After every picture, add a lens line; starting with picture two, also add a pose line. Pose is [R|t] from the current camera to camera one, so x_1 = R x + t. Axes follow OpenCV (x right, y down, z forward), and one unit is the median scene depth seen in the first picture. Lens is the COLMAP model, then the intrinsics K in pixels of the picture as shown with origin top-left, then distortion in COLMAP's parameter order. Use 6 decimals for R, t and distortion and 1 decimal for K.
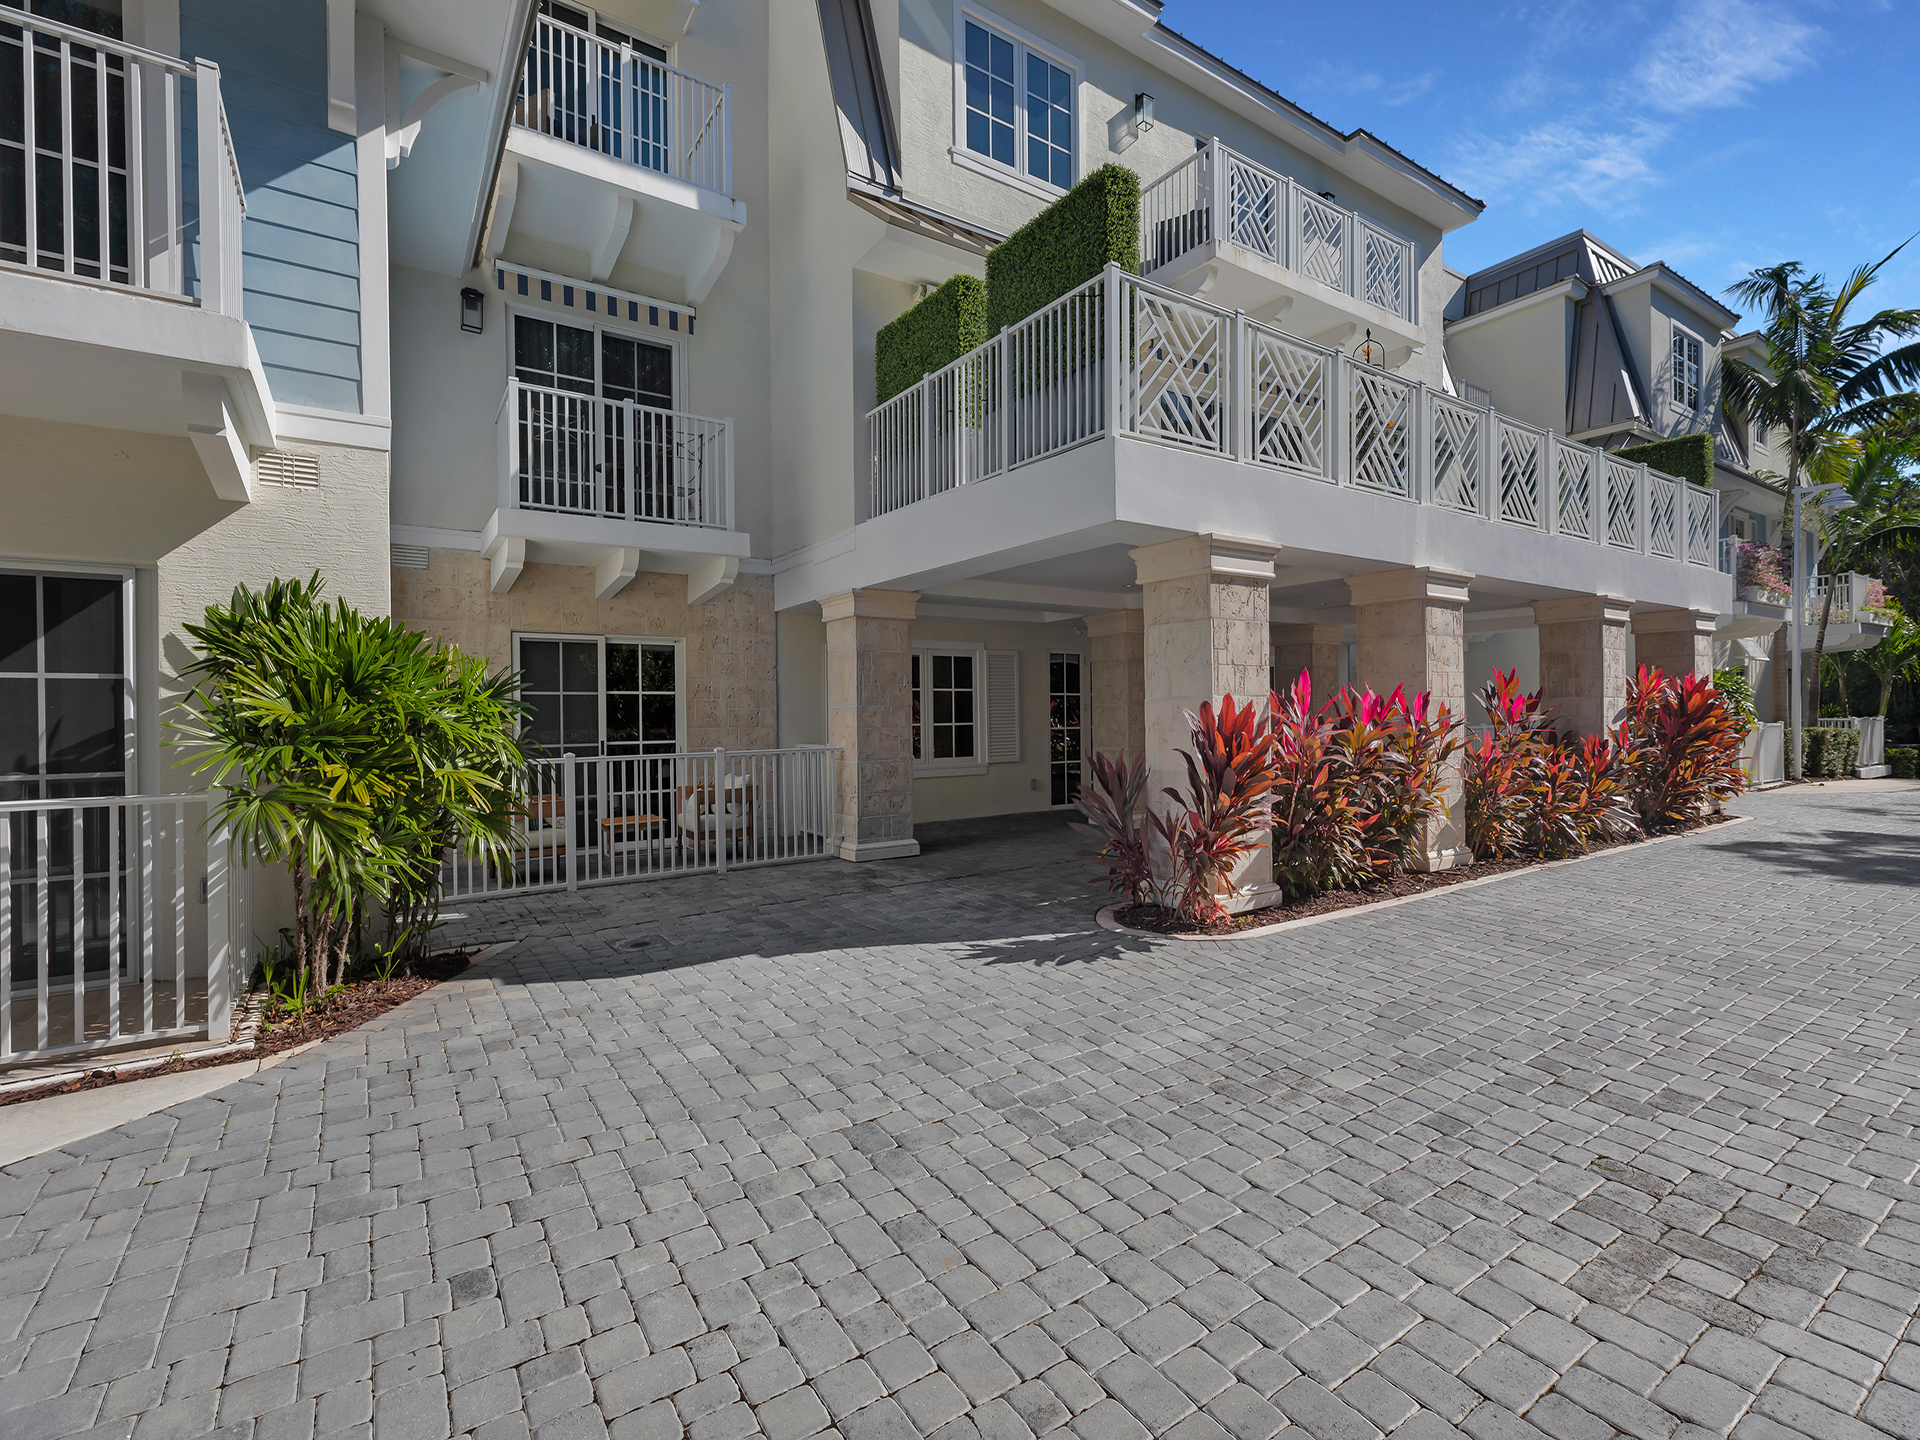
lens RADIAL K [[923.1, 0, 964.3], [0, 923.1, 726.6], [0, 0, 1]] dist [-0.000476, -0.000054]
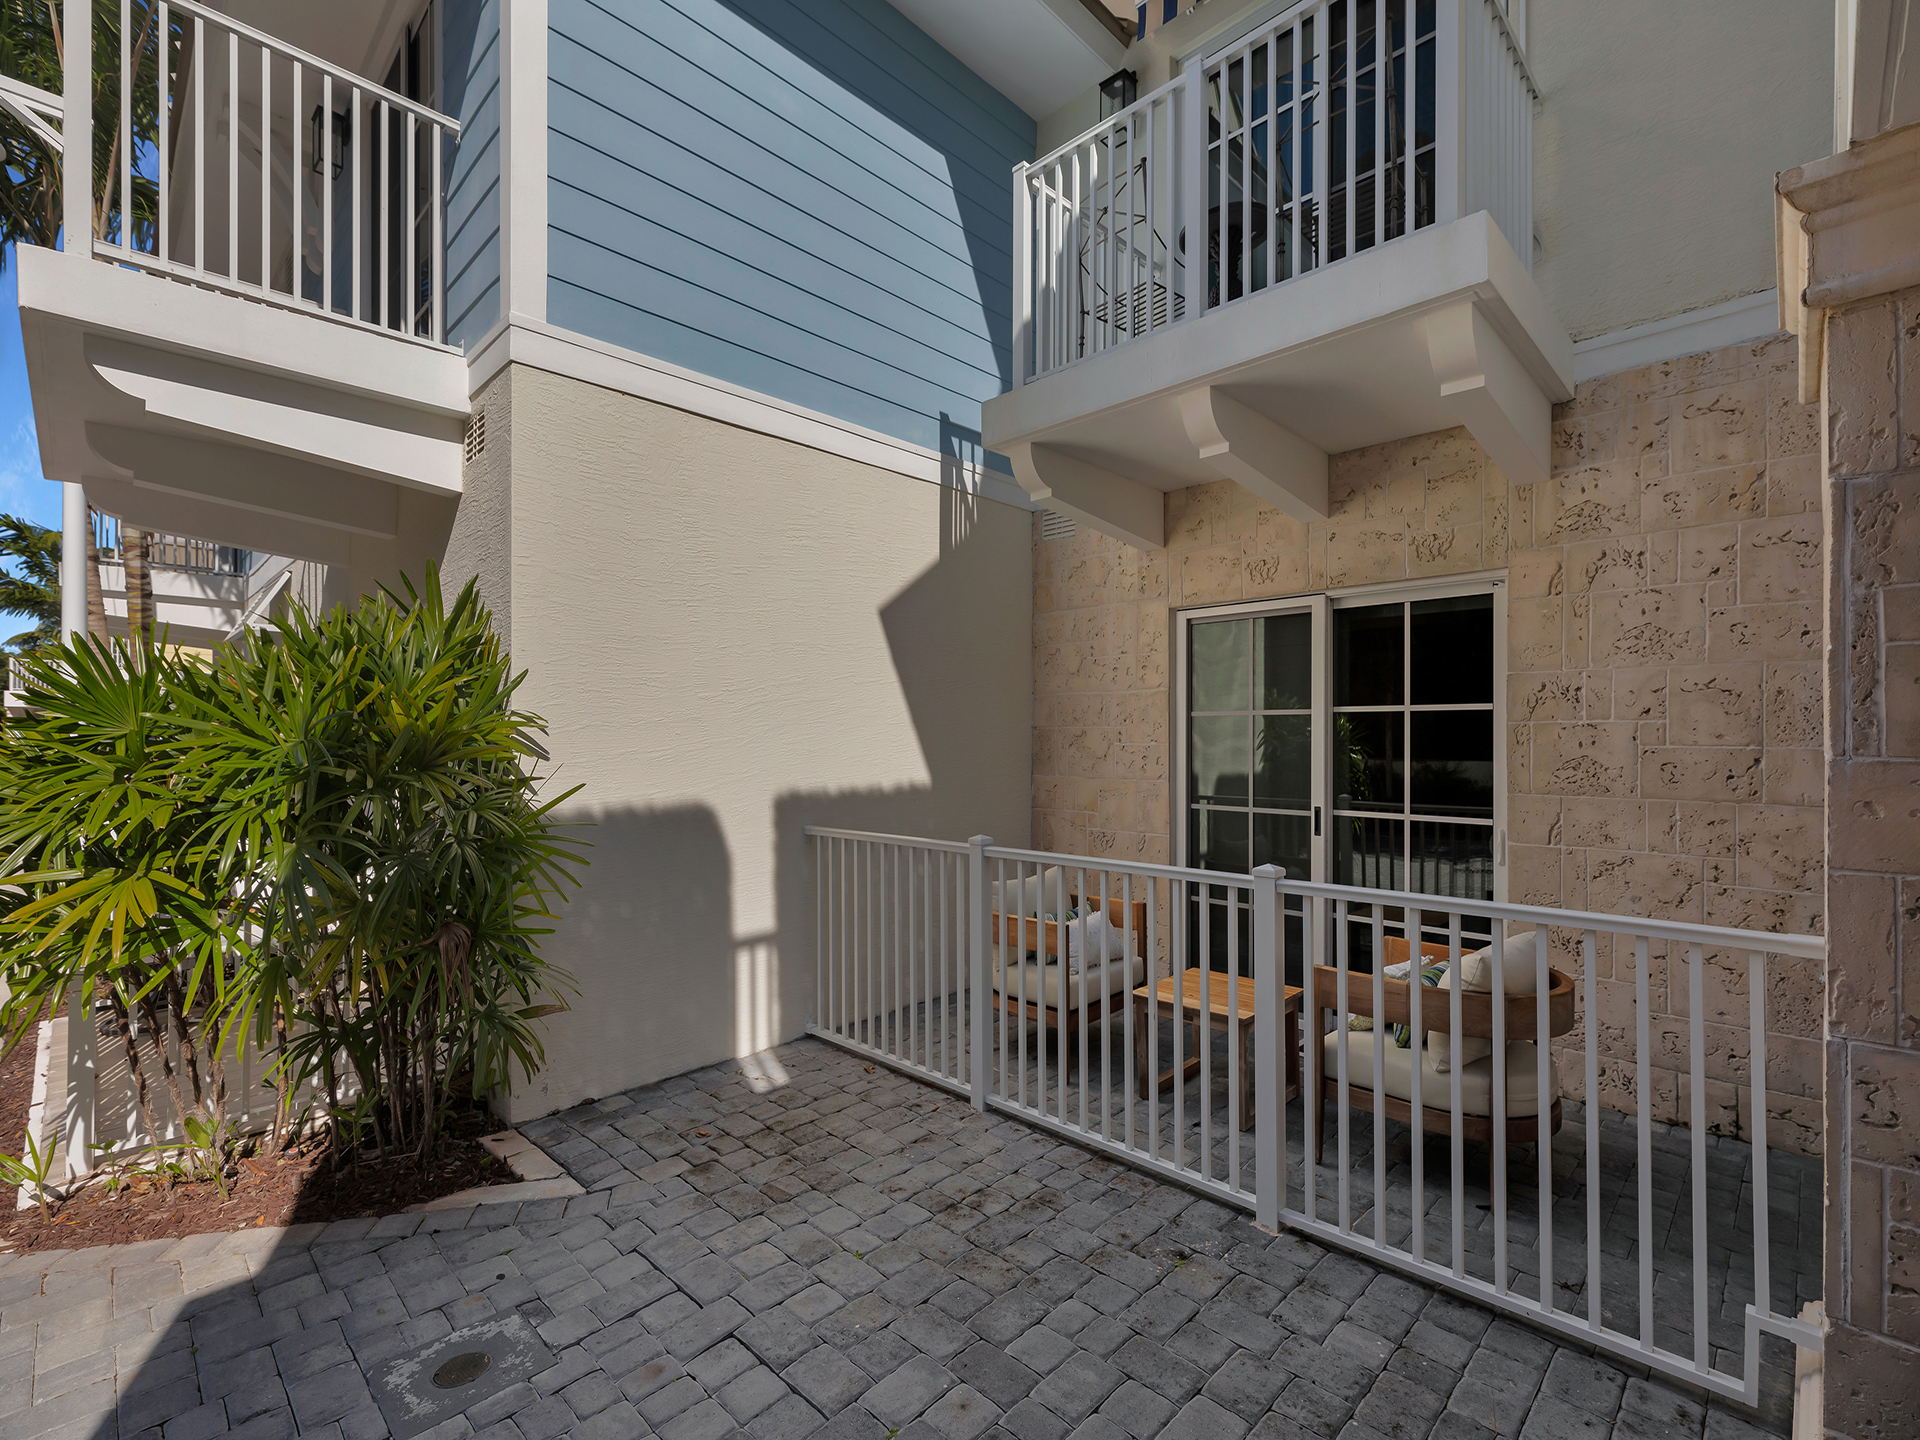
lens RADIAL K [[877.2, 0, 957.2], [0, 877.2, 739.9], [0, 0, 1]] dist [0.001674, 0.000397]
pose [[0.188178, 0.016361, -0.981999, 0.033966], [-0.008437, 0.999851, 0.015042, -0.025546], [0.982099, 0.005455, 0.188288, 0.701286]]
